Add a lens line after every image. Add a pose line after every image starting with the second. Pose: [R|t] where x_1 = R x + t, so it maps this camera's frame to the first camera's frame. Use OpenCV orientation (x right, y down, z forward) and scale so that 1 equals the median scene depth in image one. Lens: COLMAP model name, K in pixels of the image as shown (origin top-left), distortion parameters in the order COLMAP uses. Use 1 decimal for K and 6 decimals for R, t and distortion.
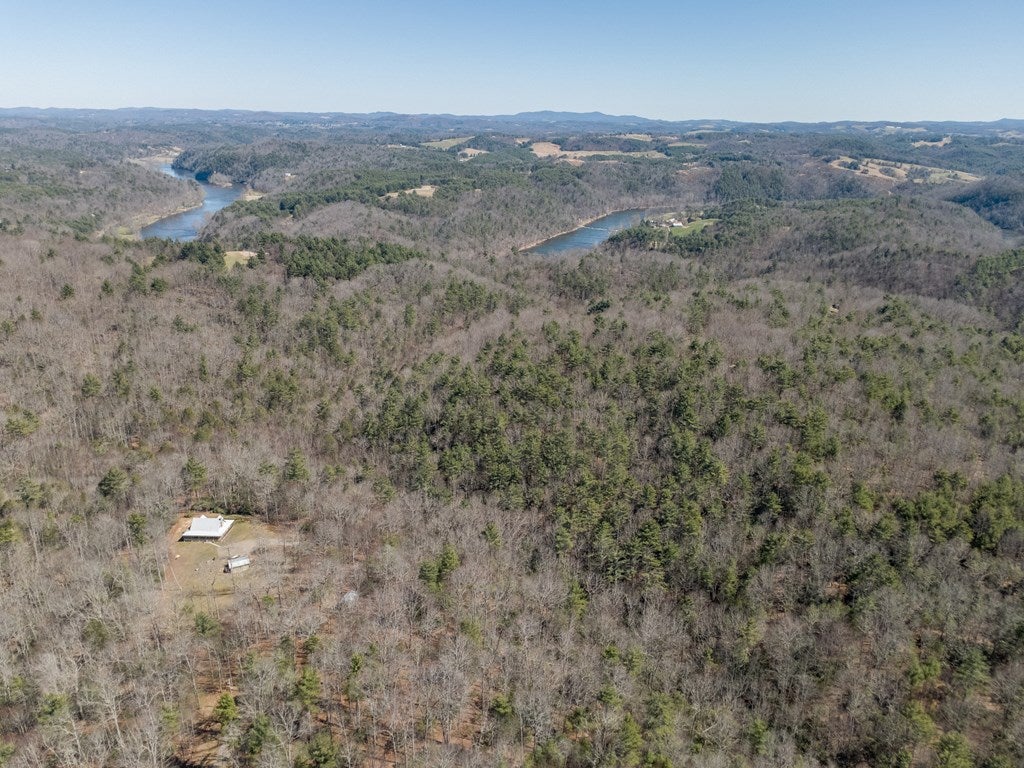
lens RADIAL K [[661.1, 0, 512.5], [0, 661.1, 340.8], [0, 0, 1]] dist [-0.005772, 0.000790]
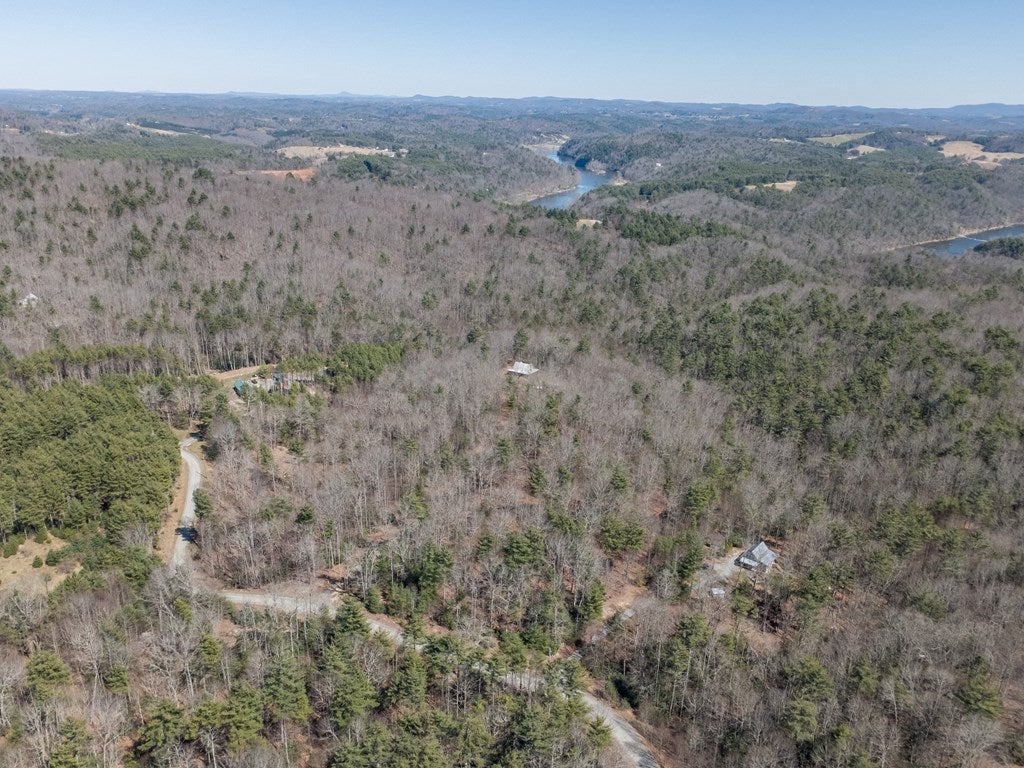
lens RADIAL K [[722.8, 0, 512.0], [0, 722.8, 384.0], [0, 0, 1]] dist [-0.000549, 0.003539]
pose [[0.863847, 0.189774, -0.466641, 0.068761], [-0.172371, 0.981764, 0.080171, 0.040861], [0.473346, 0.011180, 0.880806, -0.110463]]
